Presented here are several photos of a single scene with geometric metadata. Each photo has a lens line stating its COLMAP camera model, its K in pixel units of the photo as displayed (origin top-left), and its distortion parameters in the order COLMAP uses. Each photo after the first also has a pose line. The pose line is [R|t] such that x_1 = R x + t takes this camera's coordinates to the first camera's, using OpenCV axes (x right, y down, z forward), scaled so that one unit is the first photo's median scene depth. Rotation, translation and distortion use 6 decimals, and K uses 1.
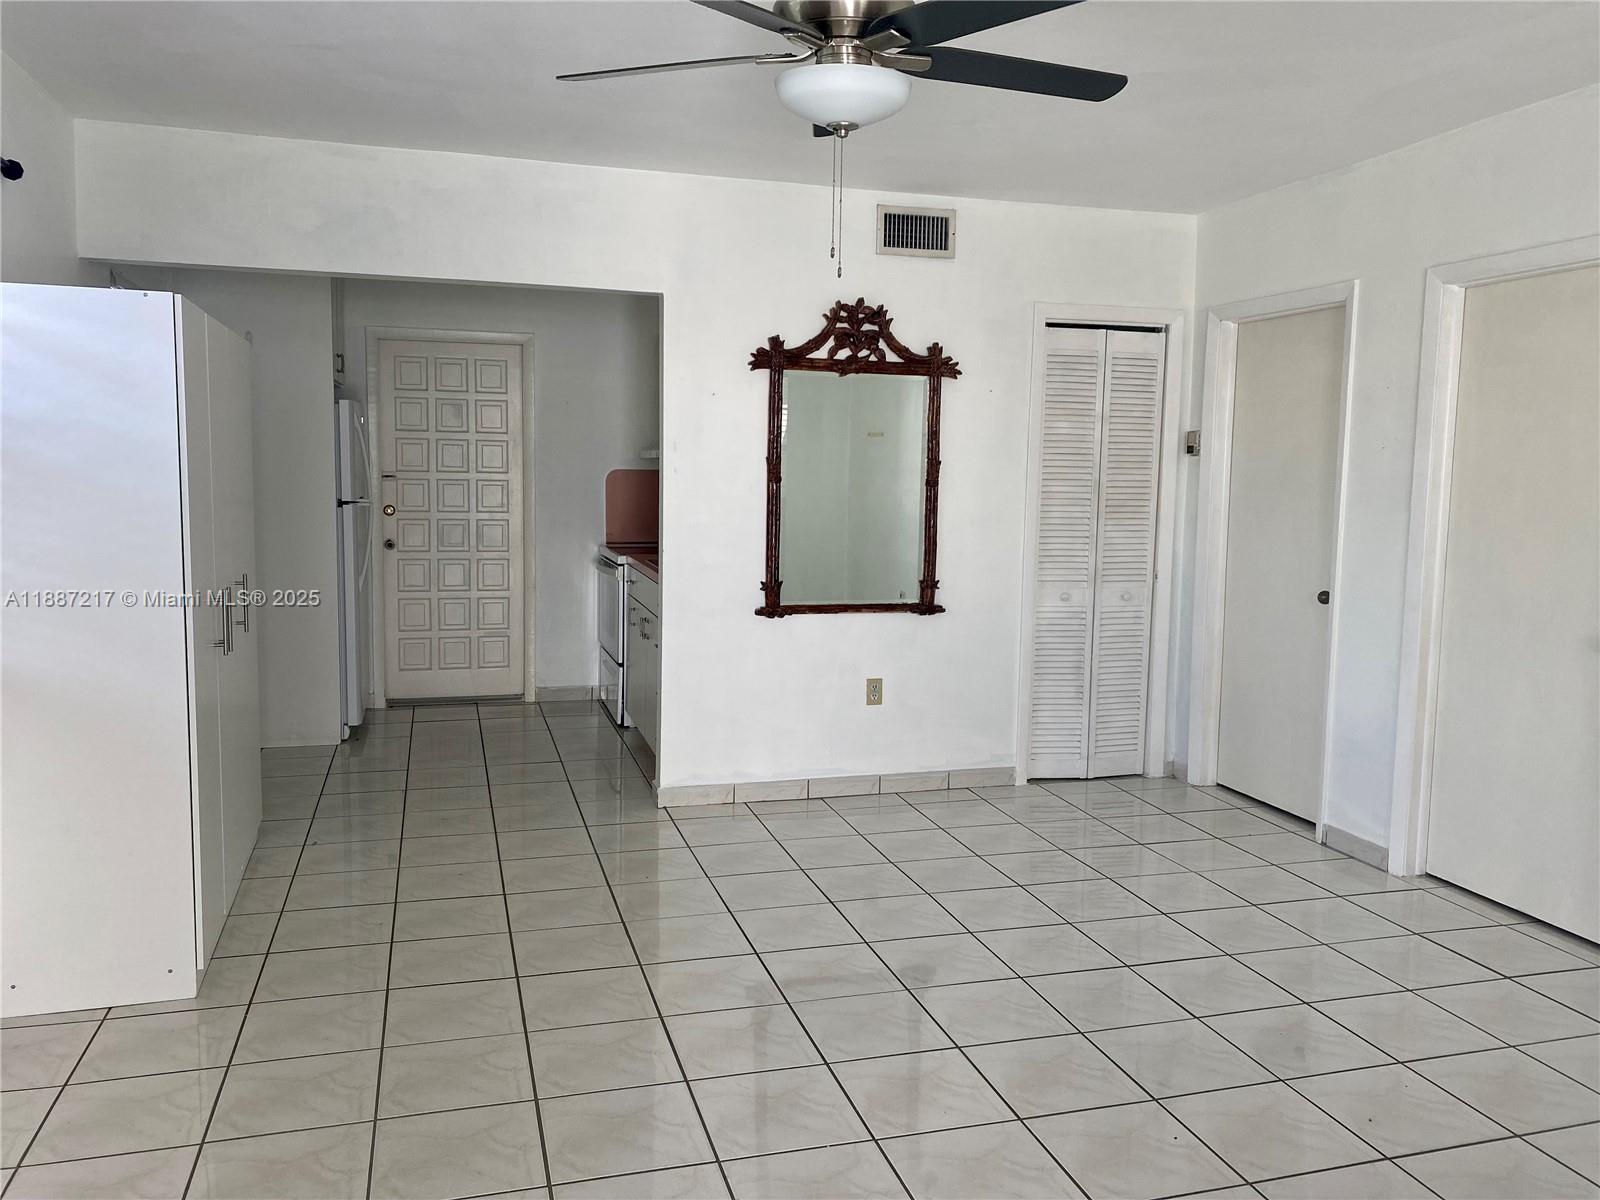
lens RADIAL K [[1215.3, 0, 797.5], [0, 1215.3, 592.9], [0, 0, 1]] dist [0.047645, -0.061883]
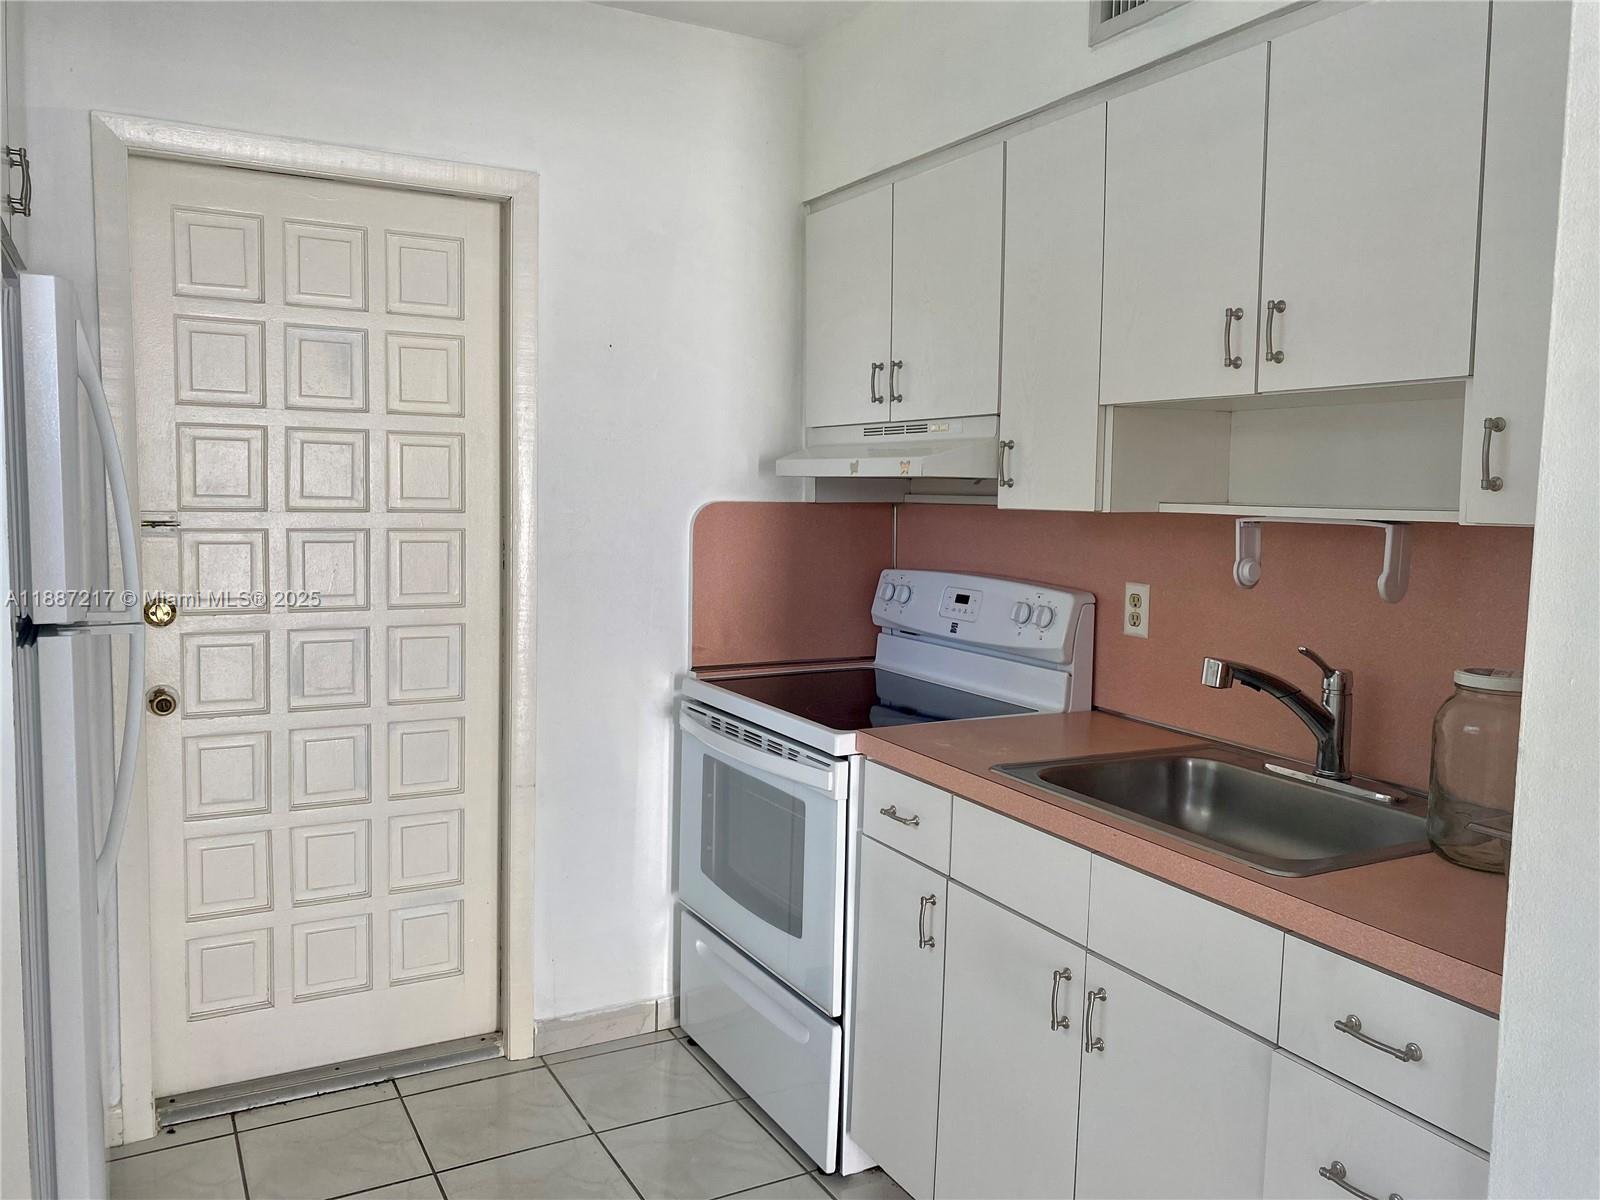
lens RADIAL K [[1215.3, 0, 765.7], [0, 1215.3, 587.1], [0, 0, 1]] dist [0.047645, -0.061883]
pose [[0.979713, -0.016643, 0.199714, -0.223369], [0.019825, 0.999706, -0.013947, -0.065915], [-0.199423, 0.017624, 0.979755, 0.582503]]
